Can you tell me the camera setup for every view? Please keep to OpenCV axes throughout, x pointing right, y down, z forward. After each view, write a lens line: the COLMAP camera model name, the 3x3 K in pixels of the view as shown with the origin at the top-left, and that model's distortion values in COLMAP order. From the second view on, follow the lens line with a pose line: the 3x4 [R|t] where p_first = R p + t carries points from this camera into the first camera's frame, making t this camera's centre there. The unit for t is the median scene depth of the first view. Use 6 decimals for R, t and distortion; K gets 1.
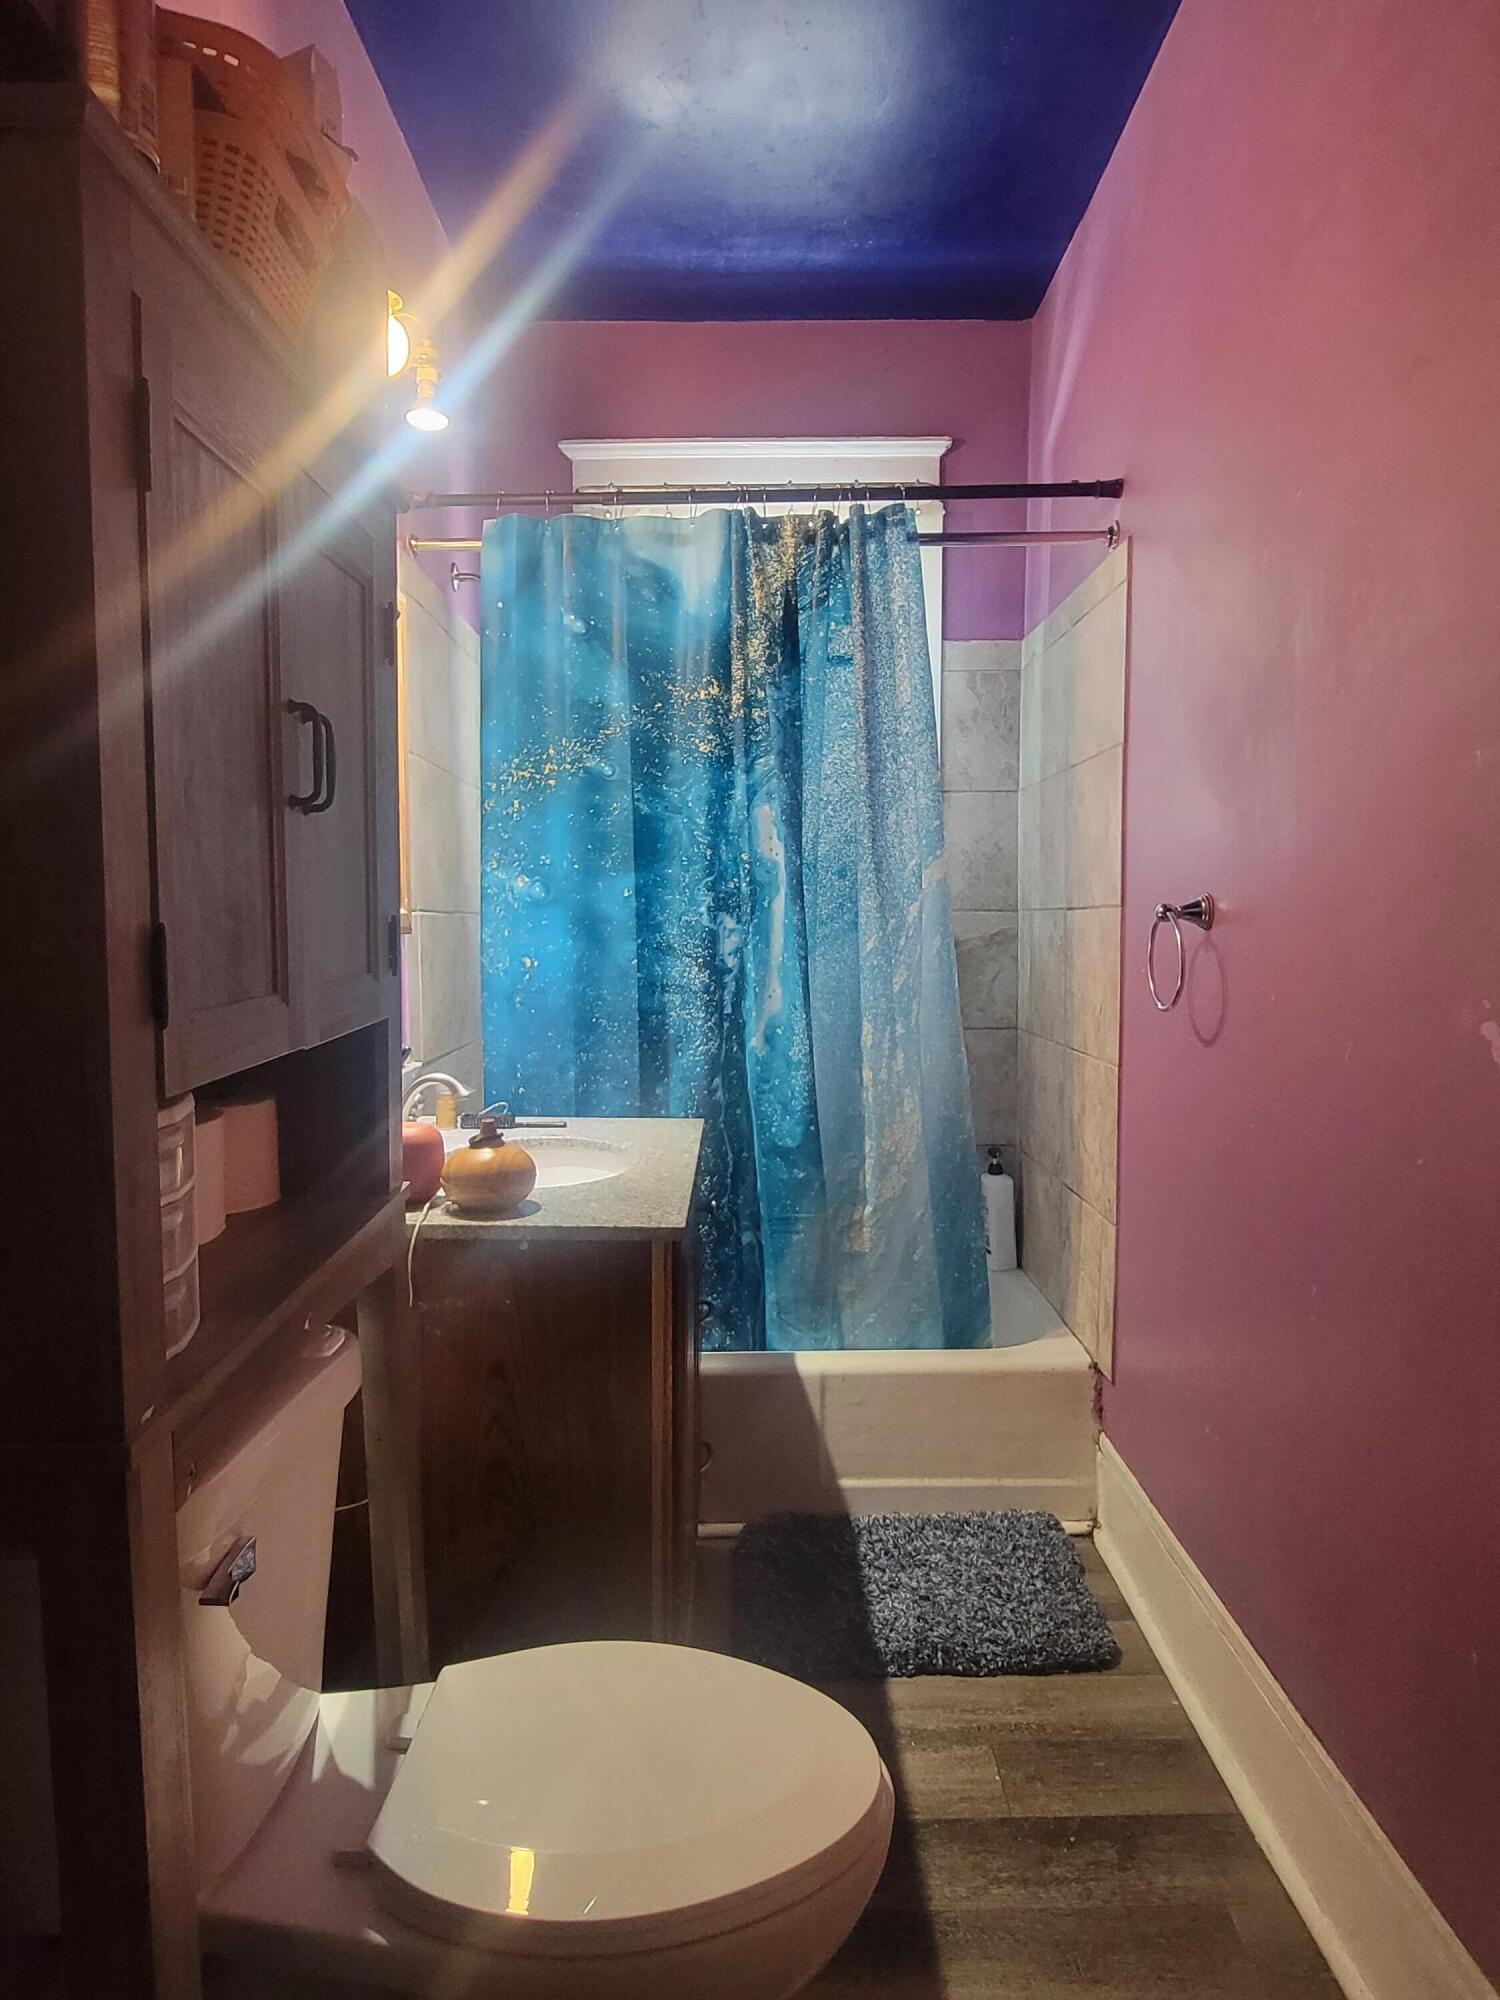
lens RADIAL K [[1143.4, 0, 750.0], [0, 1143.4, 1000.0], [0, 0, 1]] dist [-0.005383, -0.001044]
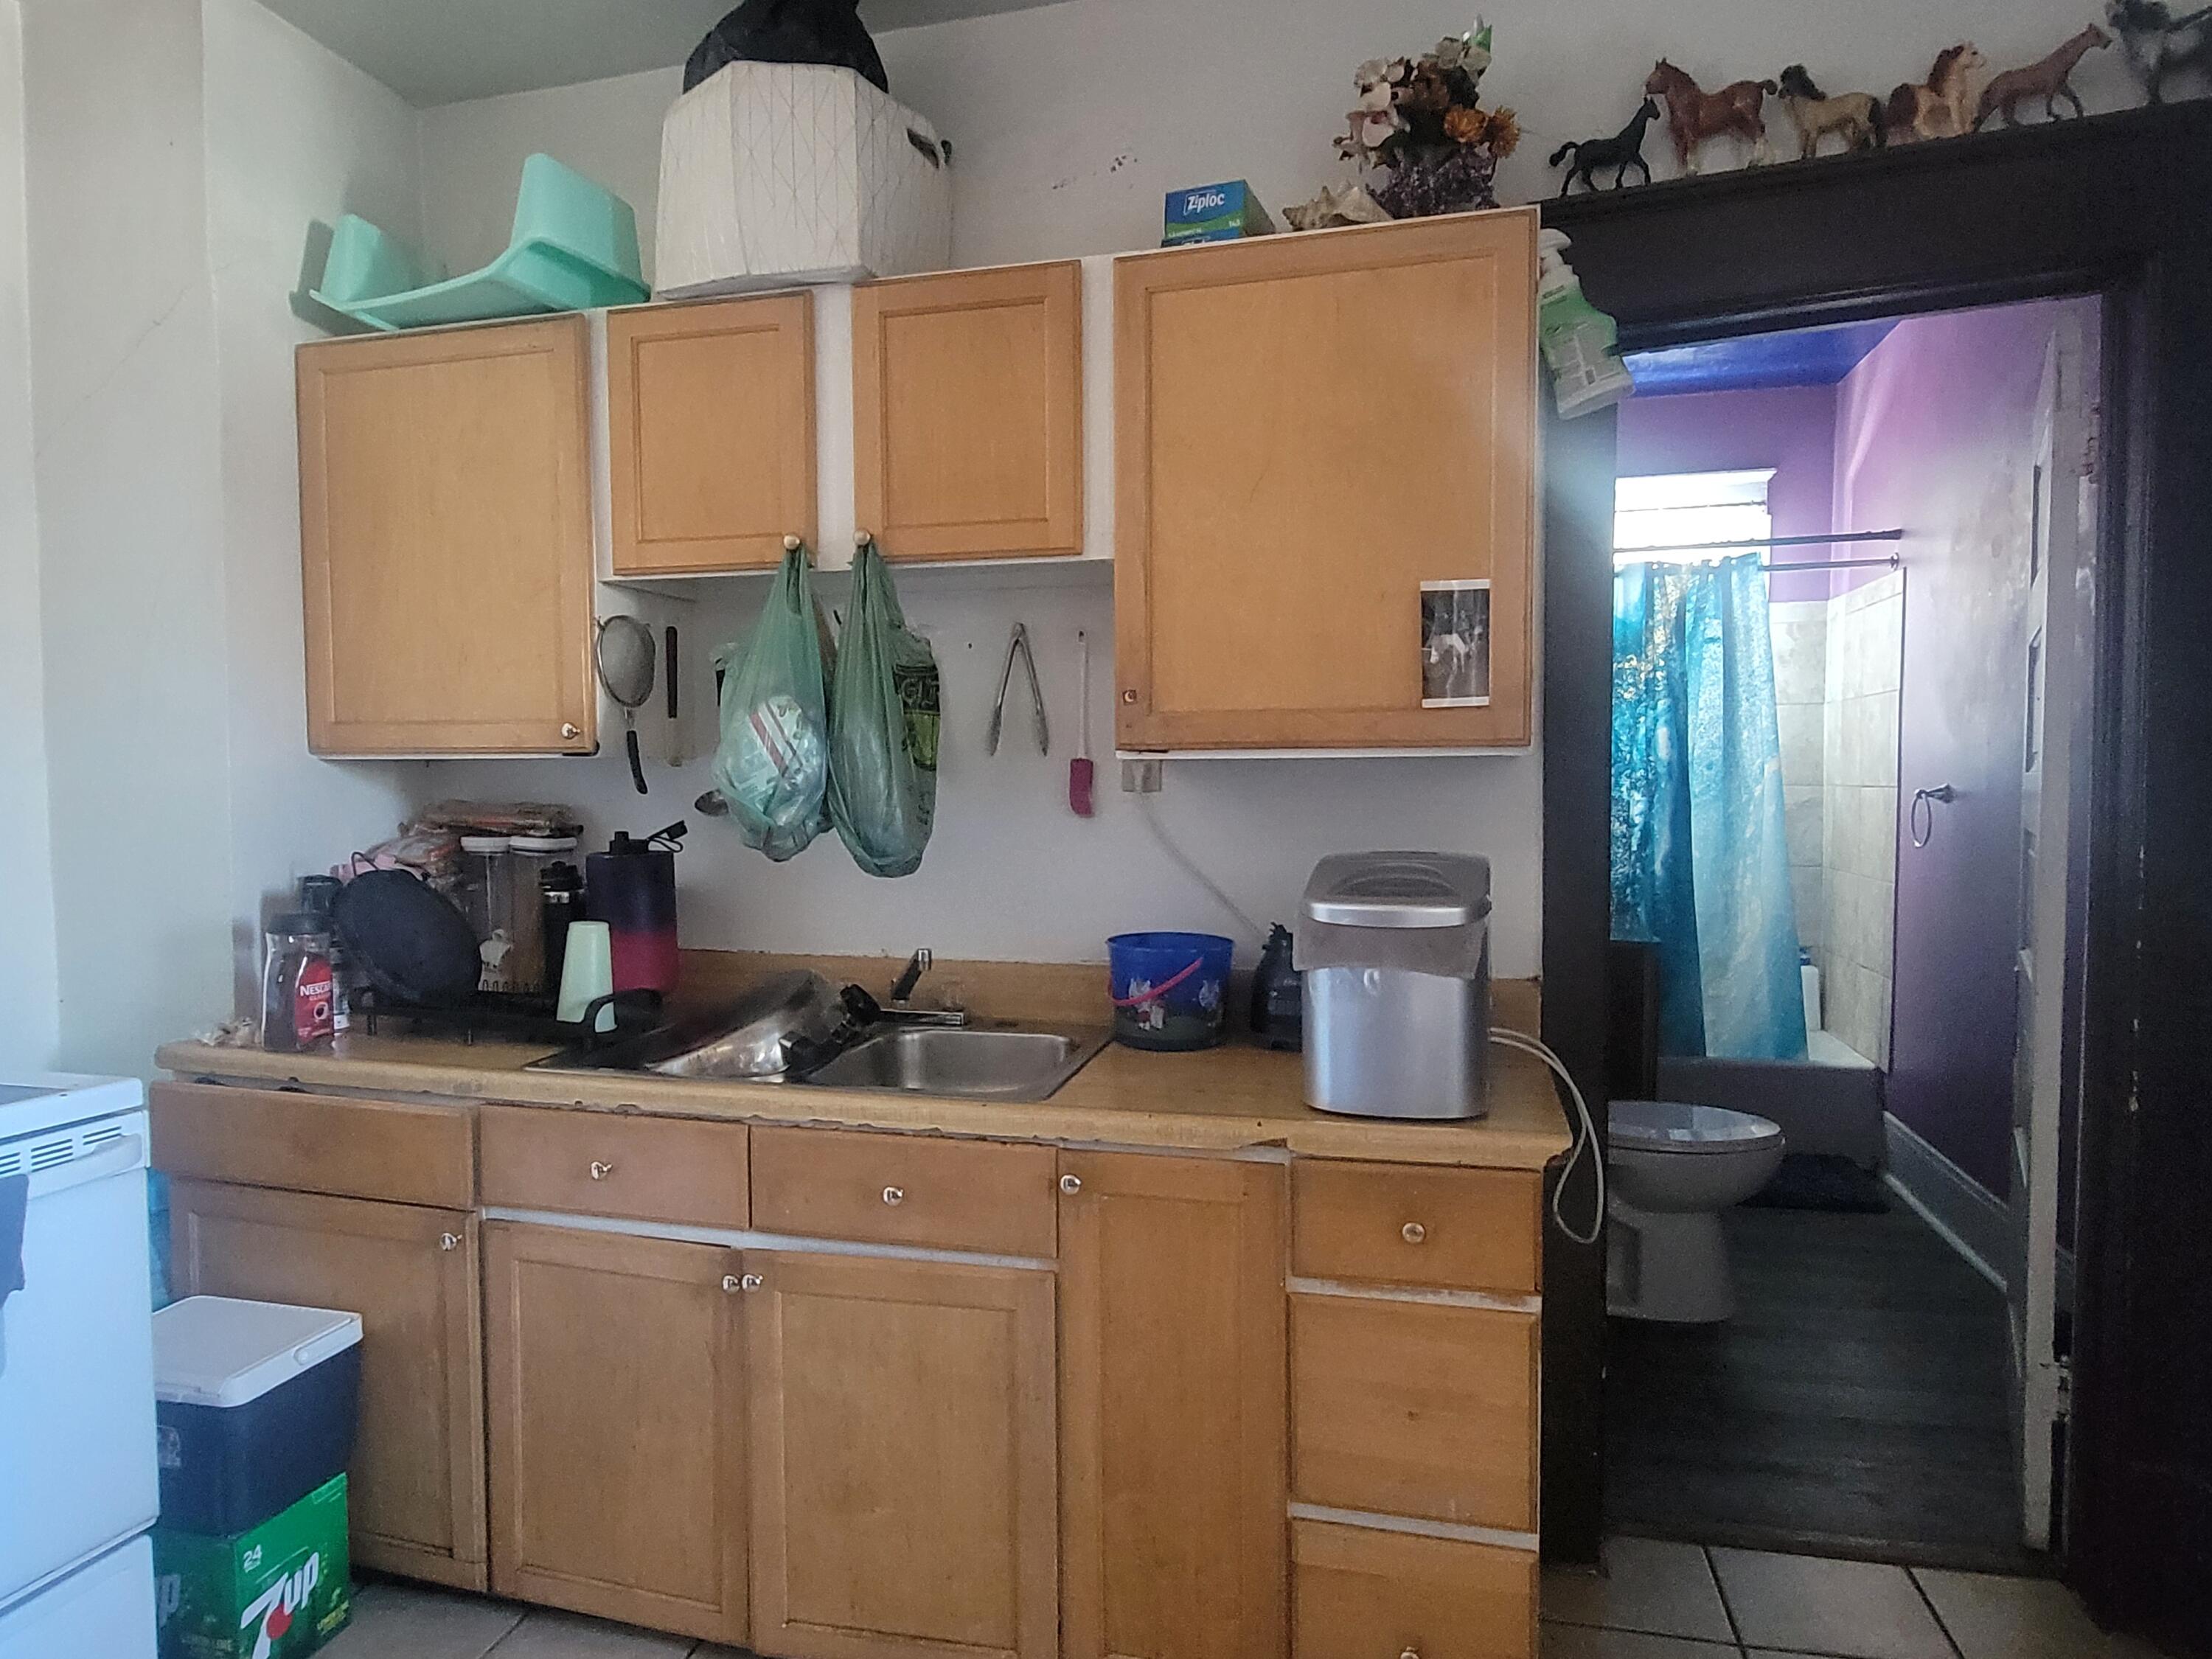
lens RADIAL K [[1264.6, 0, 1112.7], [0, 1264.6, 845.9], [0, 0, 1]] dist [-0.005383, -0.001044]
pose [[0.965540, 0.009683, -0.260075, -0.280088], [-0.012561, 0.999877, -0.009407, 0.032664], [0.259952, 0.012350, 0.965543, -0.998969]]
